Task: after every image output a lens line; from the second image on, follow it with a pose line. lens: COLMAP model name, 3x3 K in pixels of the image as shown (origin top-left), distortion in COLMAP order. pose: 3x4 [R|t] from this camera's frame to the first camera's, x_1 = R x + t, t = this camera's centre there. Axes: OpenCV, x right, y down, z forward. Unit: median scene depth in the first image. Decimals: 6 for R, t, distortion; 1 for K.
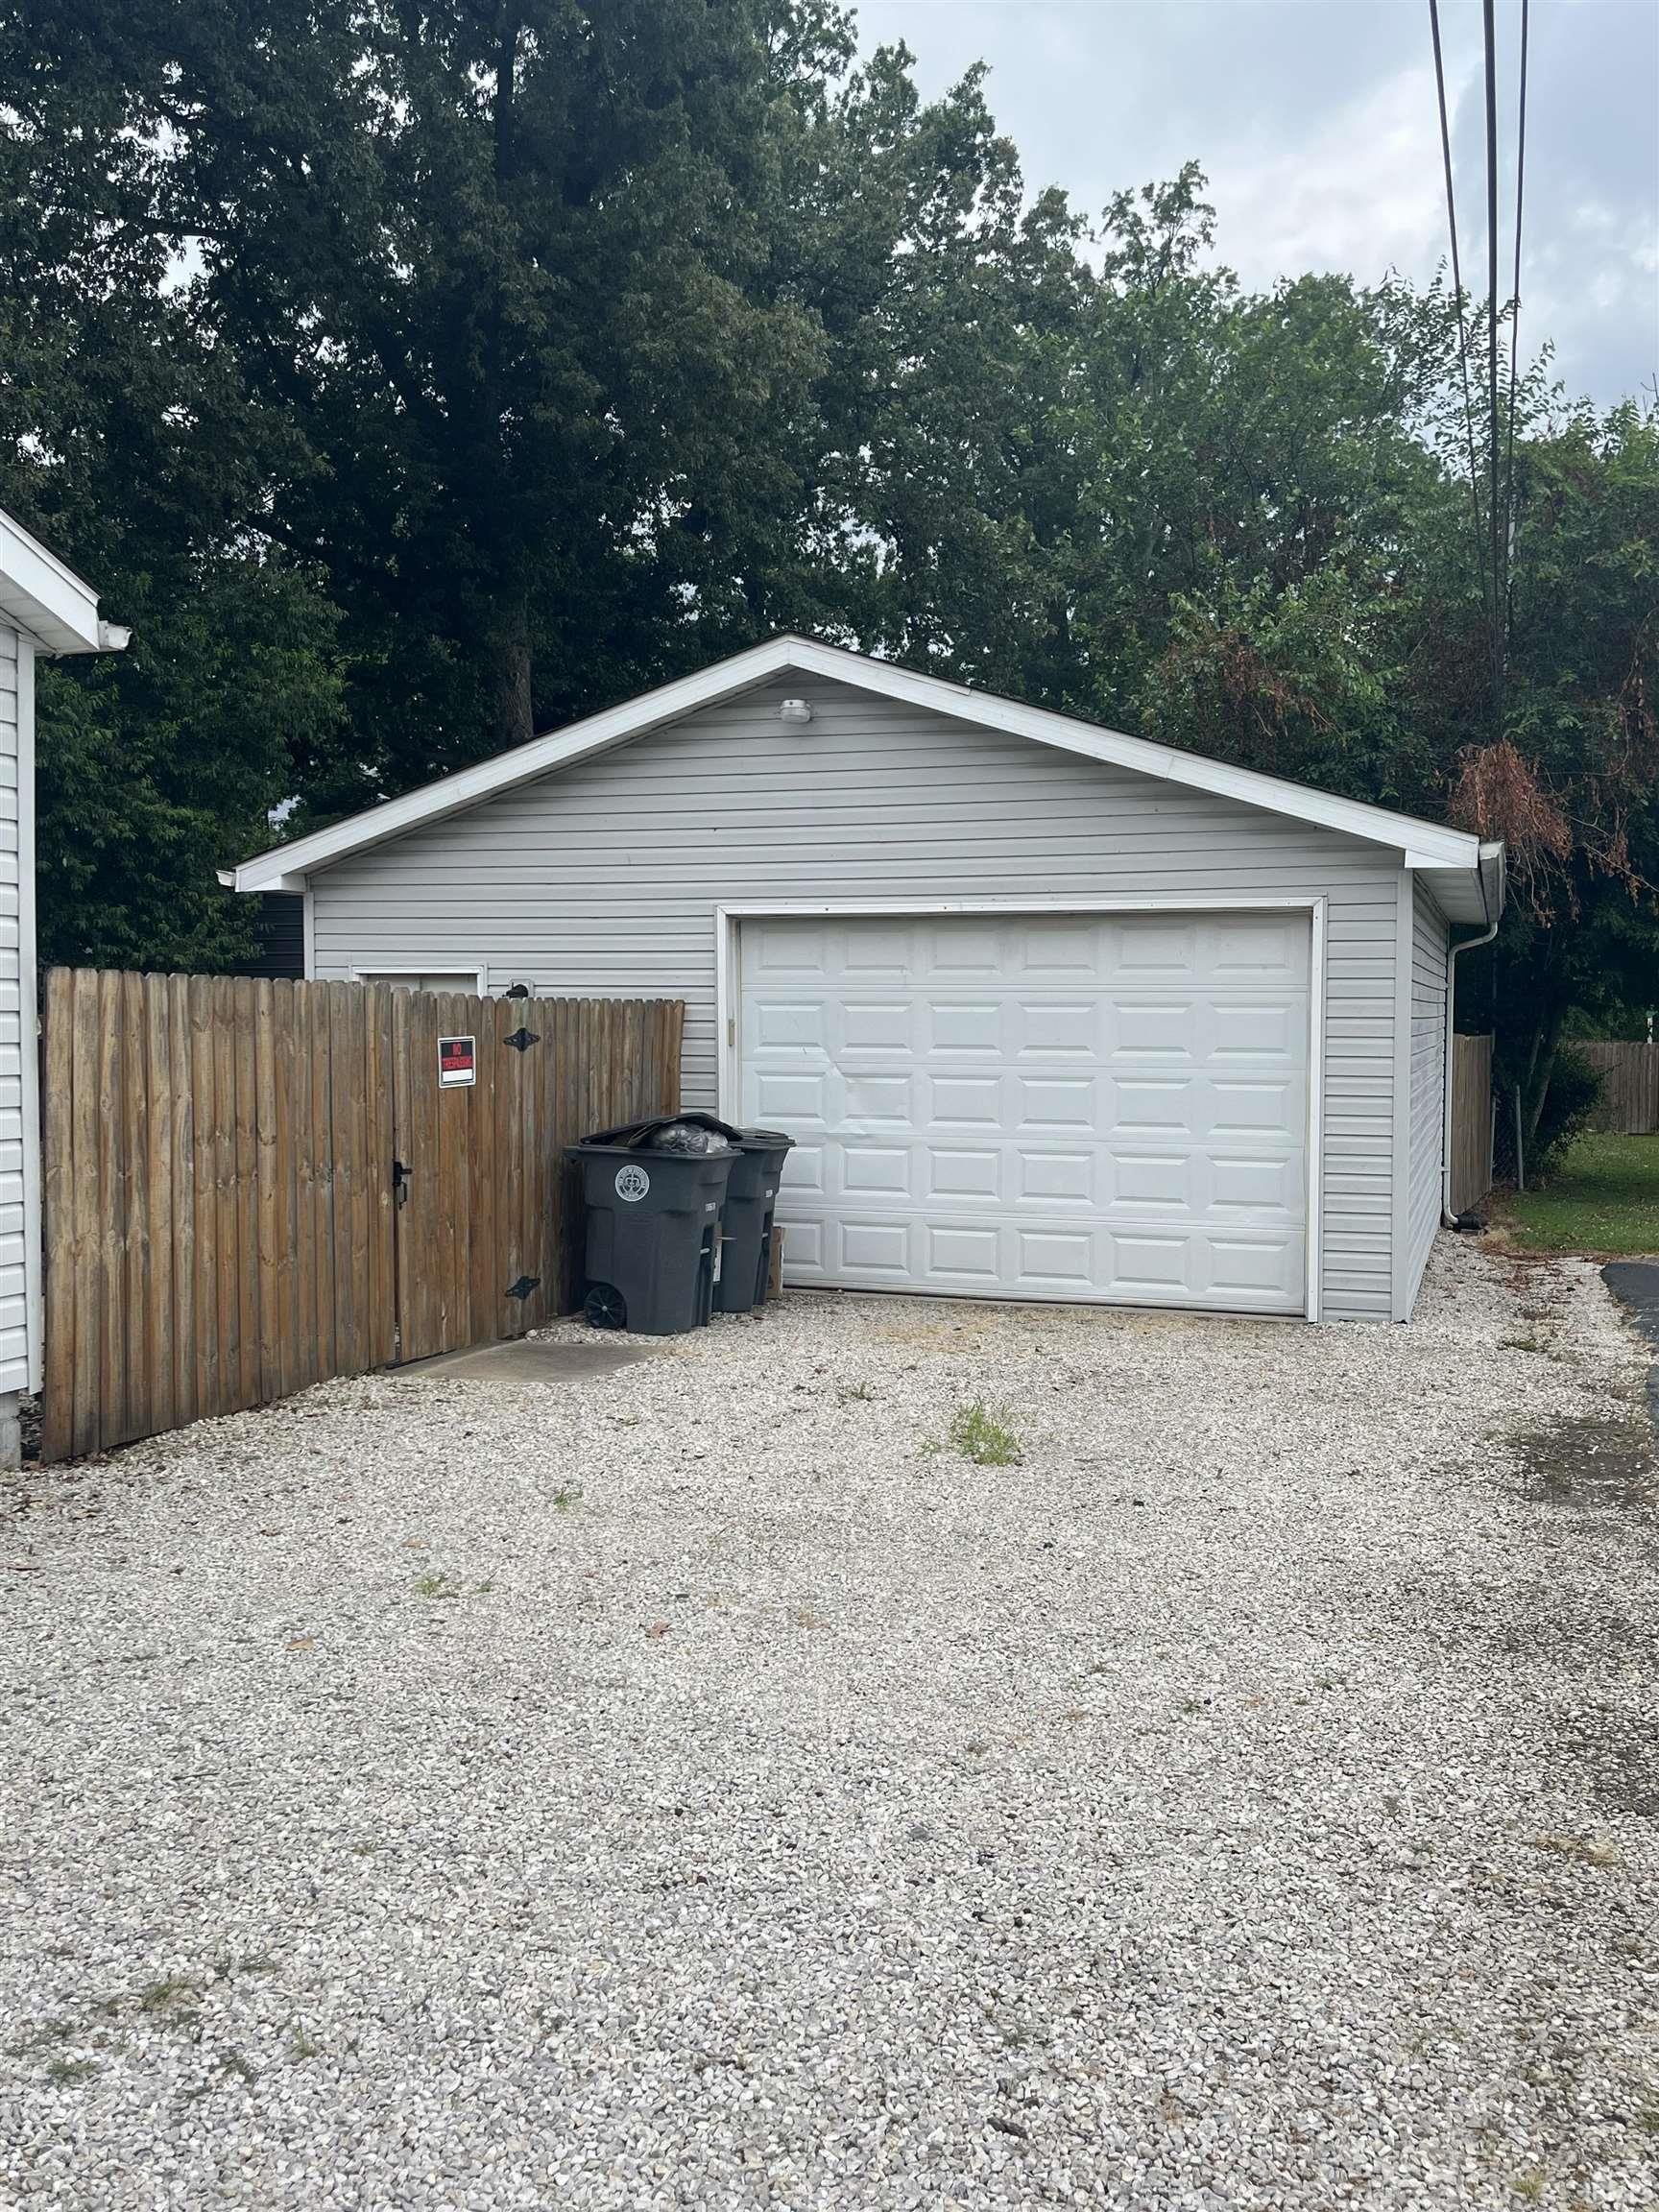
lens RADIAL K [[1902.3, 0, 844.9], [0, 1902.3, 1109.6], [0, 0, 1]] dist [0.039336, -0.018844]
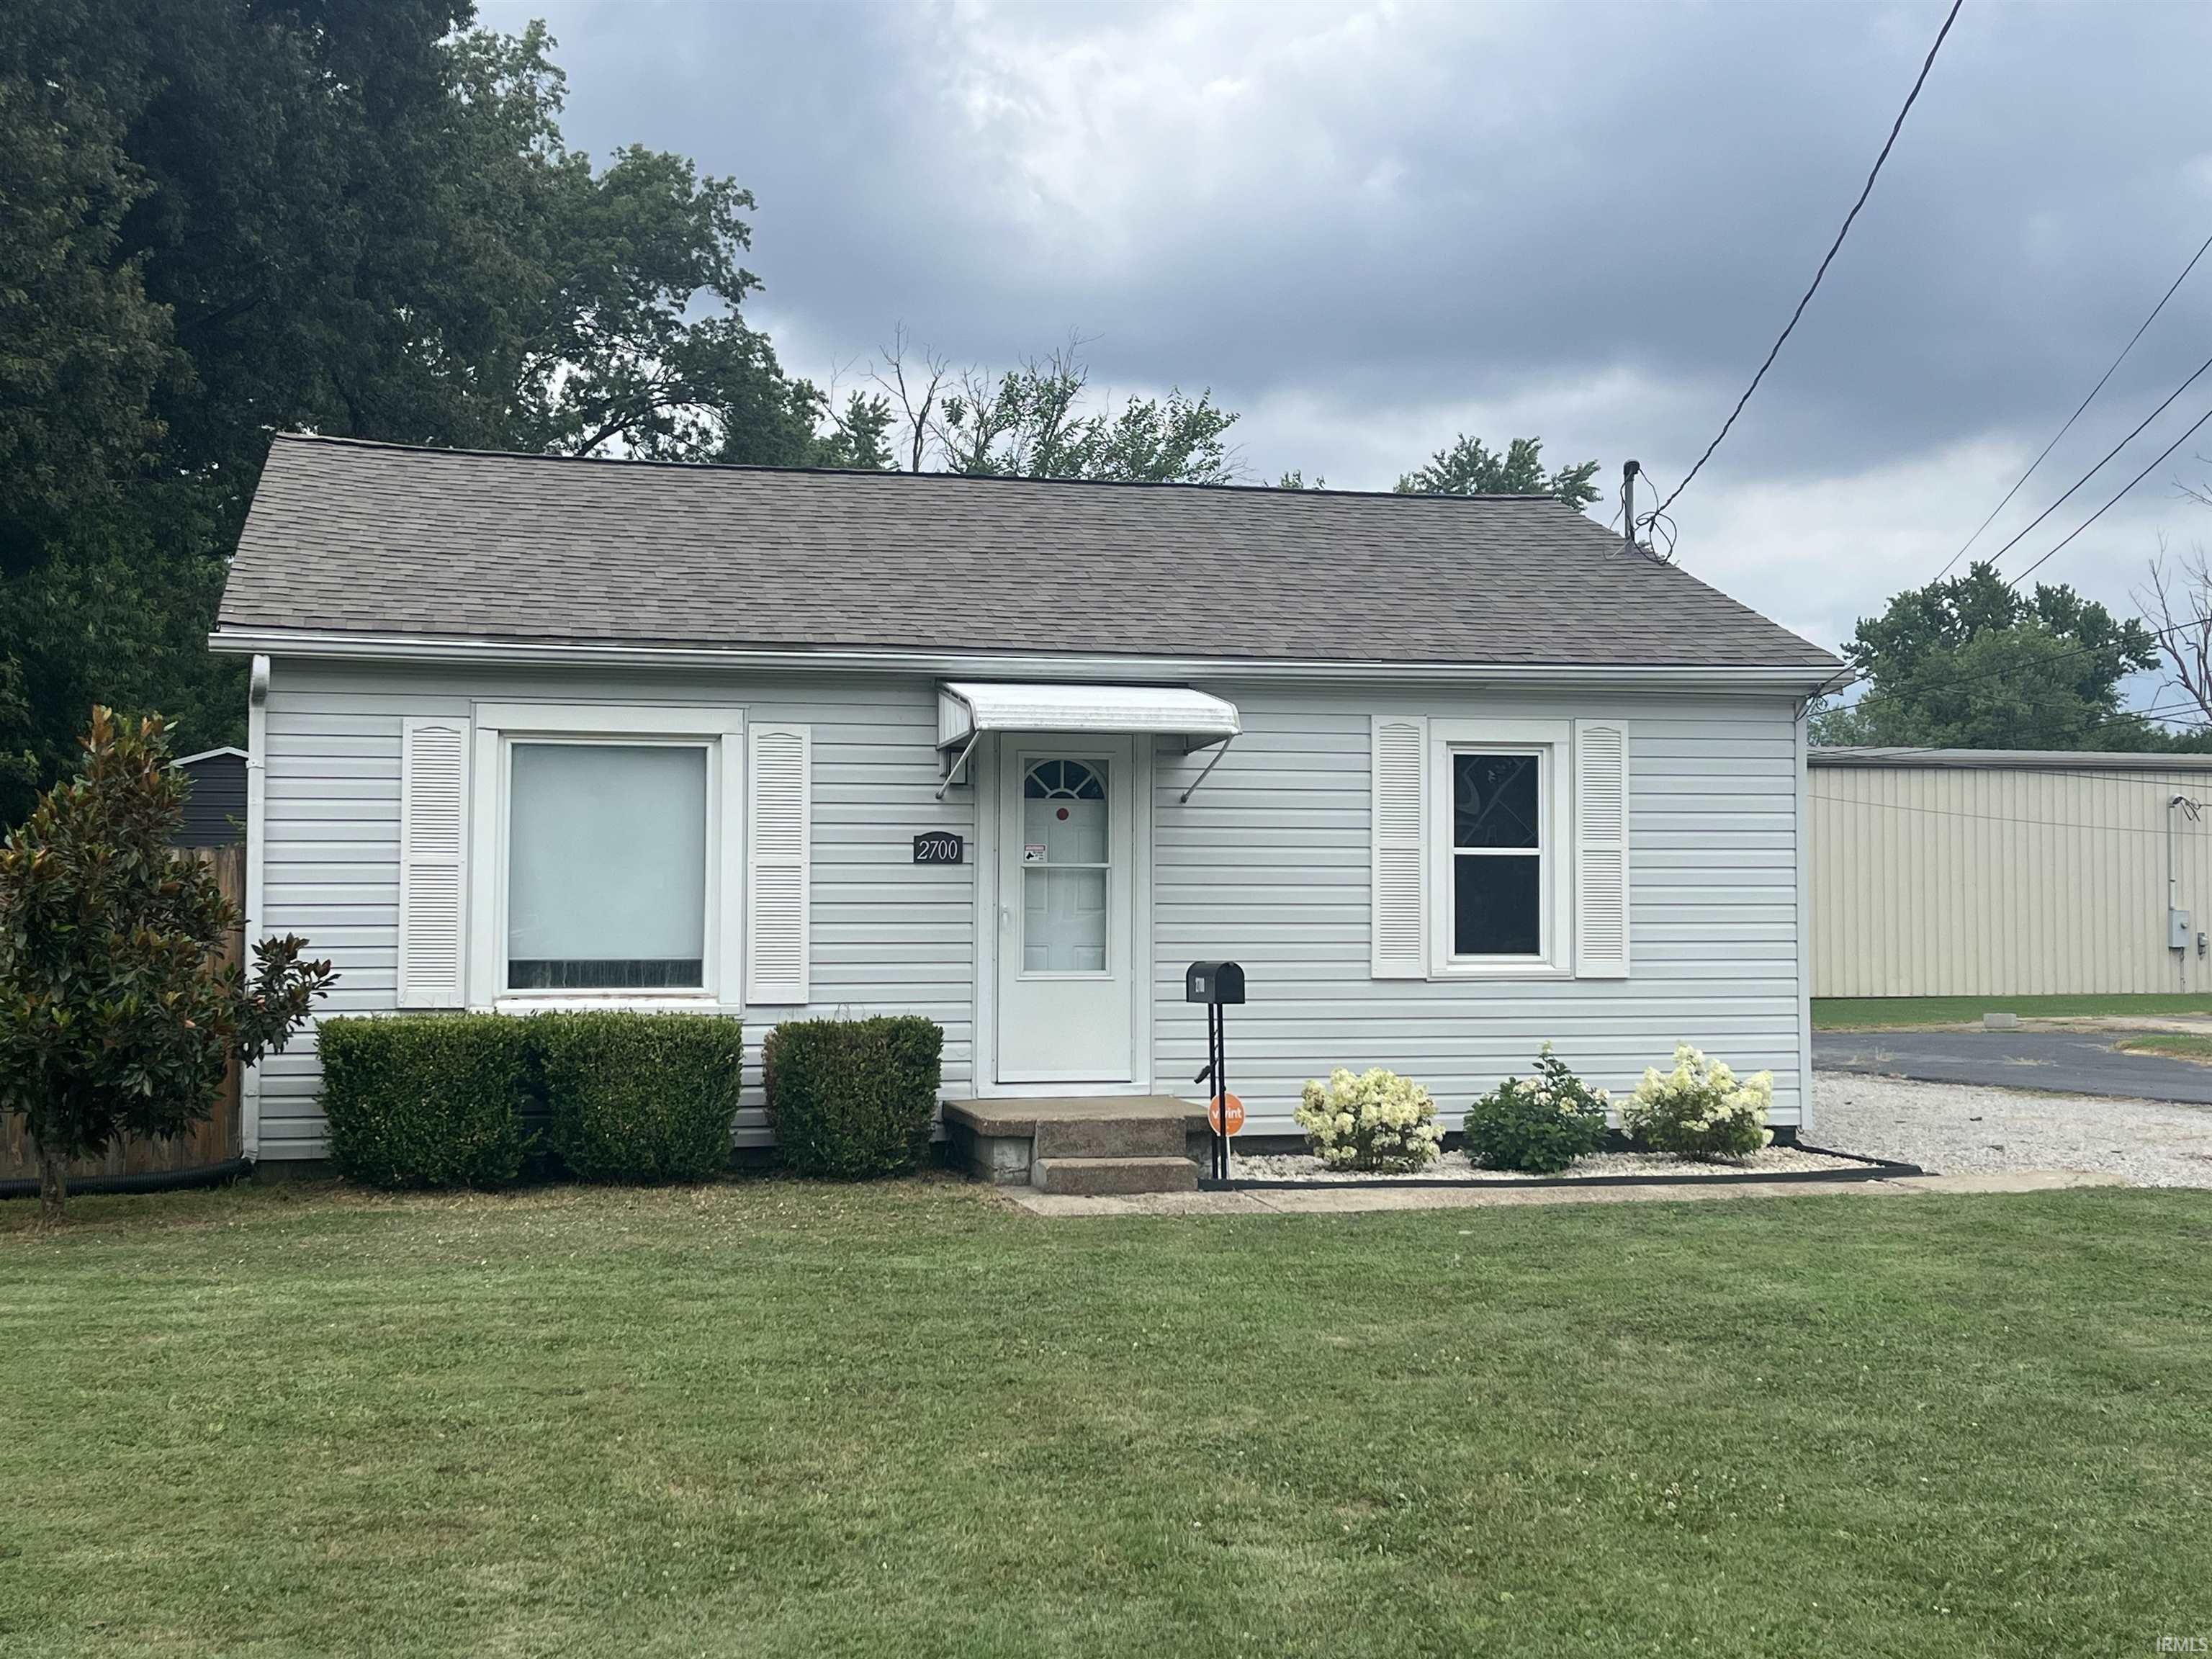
lens RADIAL K [[2584.8, 0, 1110.3], [0, 2584.8, 789.8], [0, 0, 1]] dist [0.043168, 0.000000]
pose [[0.831044, 0.019304, 0.555872, -0.906257], [0.034227, 0.995729, -0.085748, 0.029796], [-0.555153, 0.090286, 0.826833, -0.602740]]
